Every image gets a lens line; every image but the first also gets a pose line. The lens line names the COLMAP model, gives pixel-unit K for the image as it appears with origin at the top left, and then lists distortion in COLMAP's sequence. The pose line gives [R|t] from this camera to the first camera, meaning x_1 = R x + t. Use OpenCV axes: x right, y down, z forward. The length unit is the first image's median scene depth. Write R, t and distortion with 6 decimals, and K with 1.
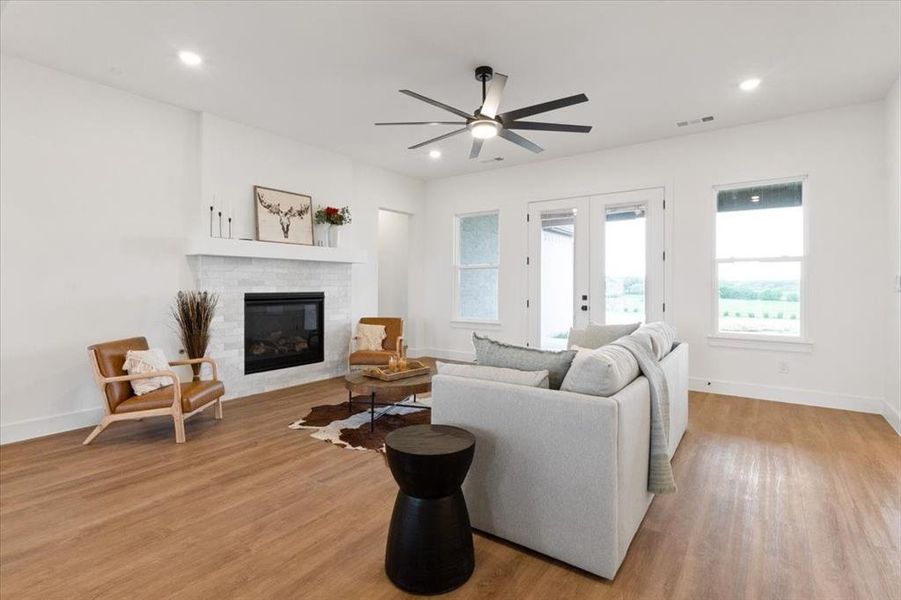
lens RADIAL K [[435.7, 0, 454.9], [0, 435.7, 282.0], [0, 0, 1]] dist [-0.000300, -0.000333]
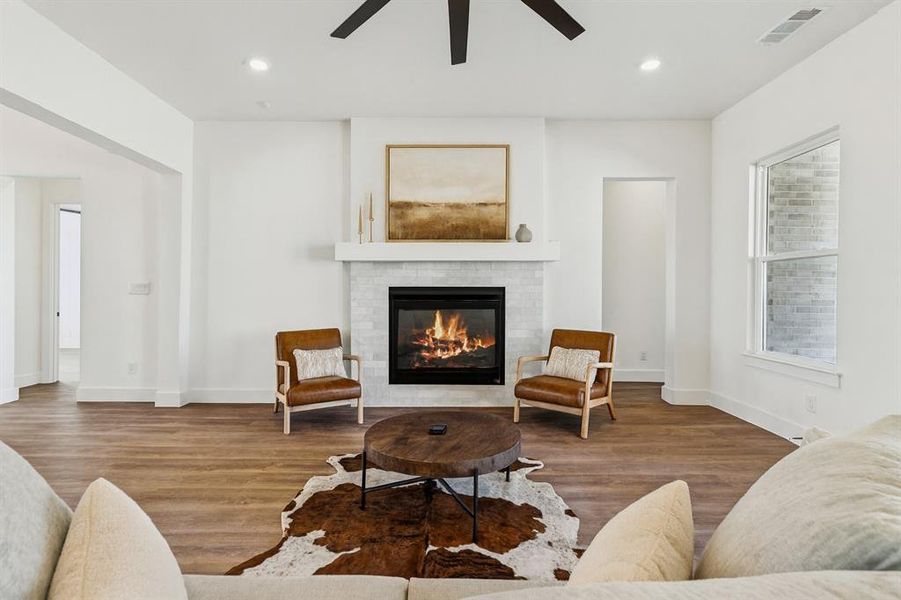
lens RADIAL K [[435.7, 0, 454.9], [0, 435.7, 282.0], [0, 0, 1]] dist [-0.000300, -0.000333]
pose [[0.568689, -0.001619, -0.822551, 0.465858], [0.003971, 0.999992, 0.000777, -0.011118], [0.822543, -0.003709, 0.568691, 0.725335]]
